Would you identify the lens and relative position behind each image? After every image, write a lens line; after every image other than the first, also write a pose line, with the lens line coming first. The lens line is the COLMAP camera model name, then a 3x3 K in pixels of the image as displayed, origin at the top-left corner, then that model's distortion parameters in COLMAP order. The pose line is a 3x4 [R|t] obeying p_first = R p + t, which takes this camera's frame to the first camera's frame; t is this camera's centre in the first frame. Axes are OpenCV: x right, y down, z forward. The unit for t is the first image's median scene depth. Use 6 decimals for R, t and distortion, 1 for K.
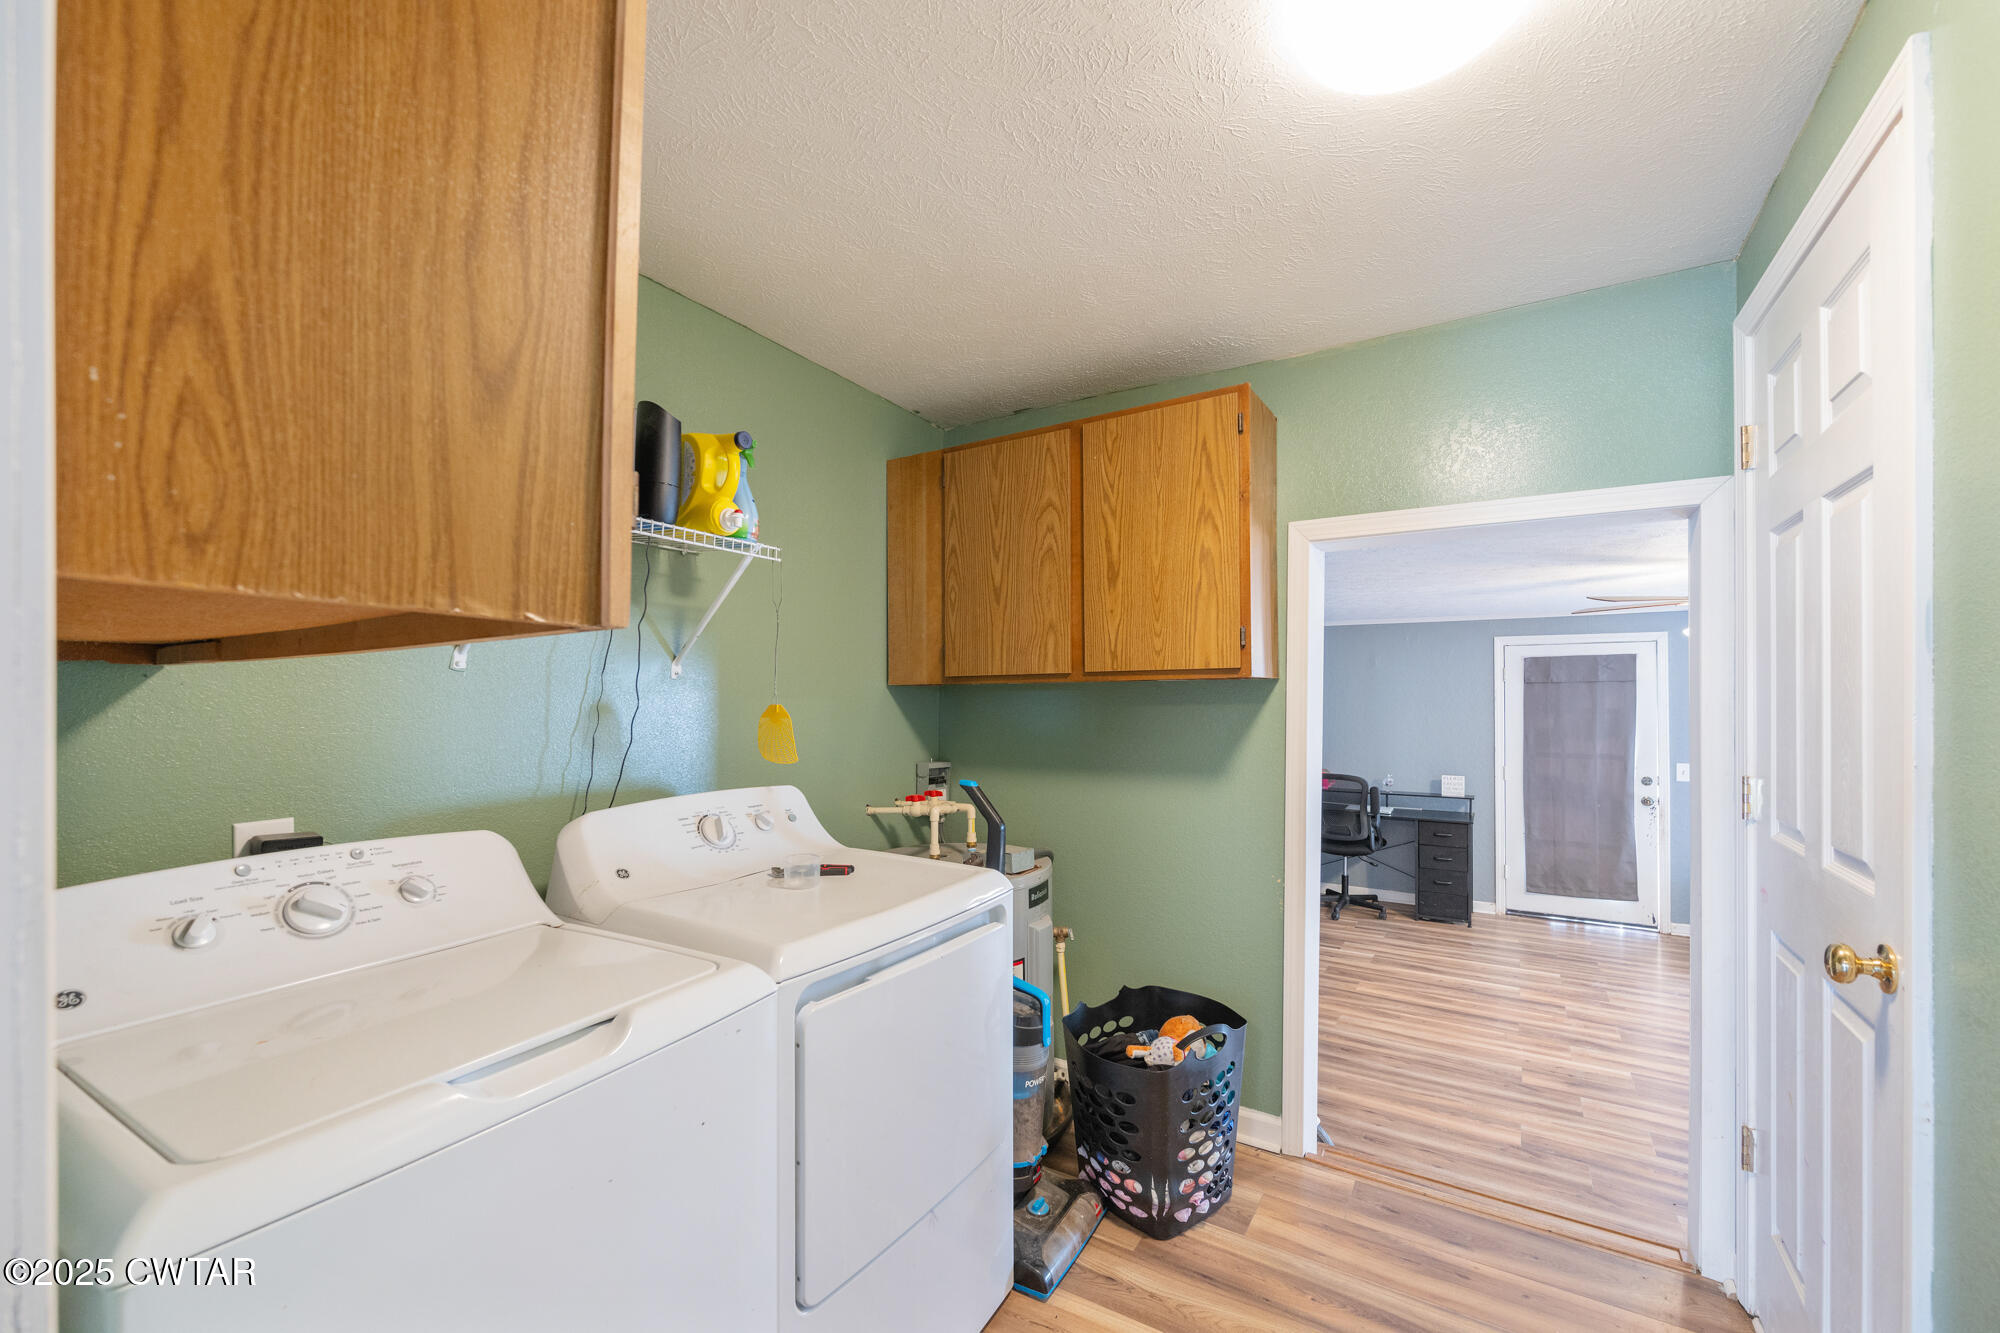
lens RADIAL K [[798.4, 0, 1008.1], [0, 798.4, 683.6], [0, 0, 1]] dist [-0.003937, -0.000749]
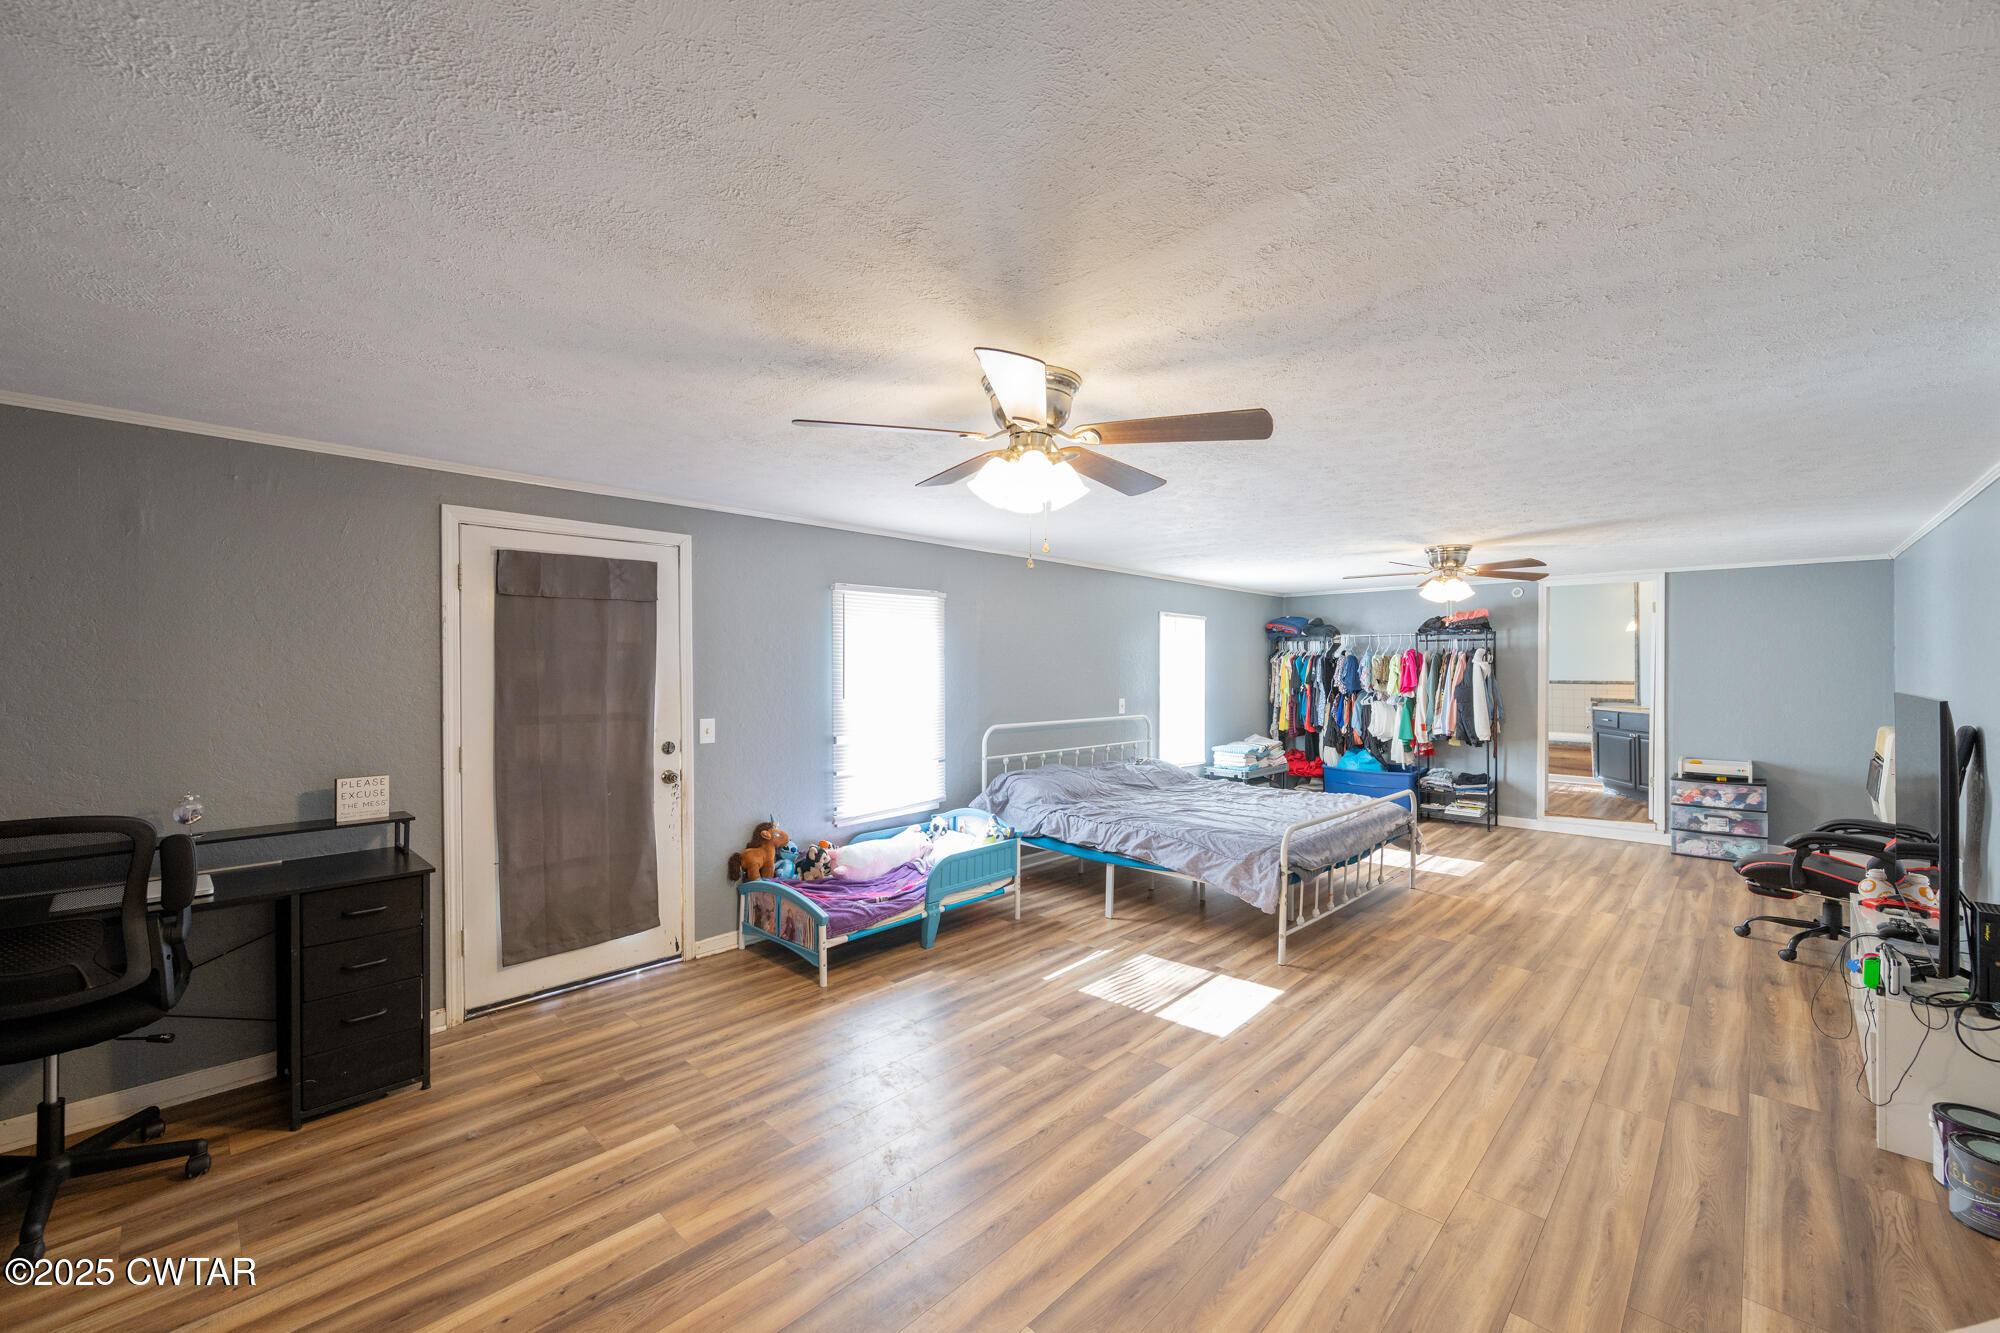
lens RADIAL K [[798.4, 0, 1000.2], [0, 798.4, 669.7], [0, 0, 1]] dist [-0.003937, -0.000749]
pose [[0.207186, 0.003862, 0.978294, 0.178780], [-0.010631, 0.999942, -0.001696, 0.050897], [-0.978244, -0.010049, 0.207216, 0.554472]]
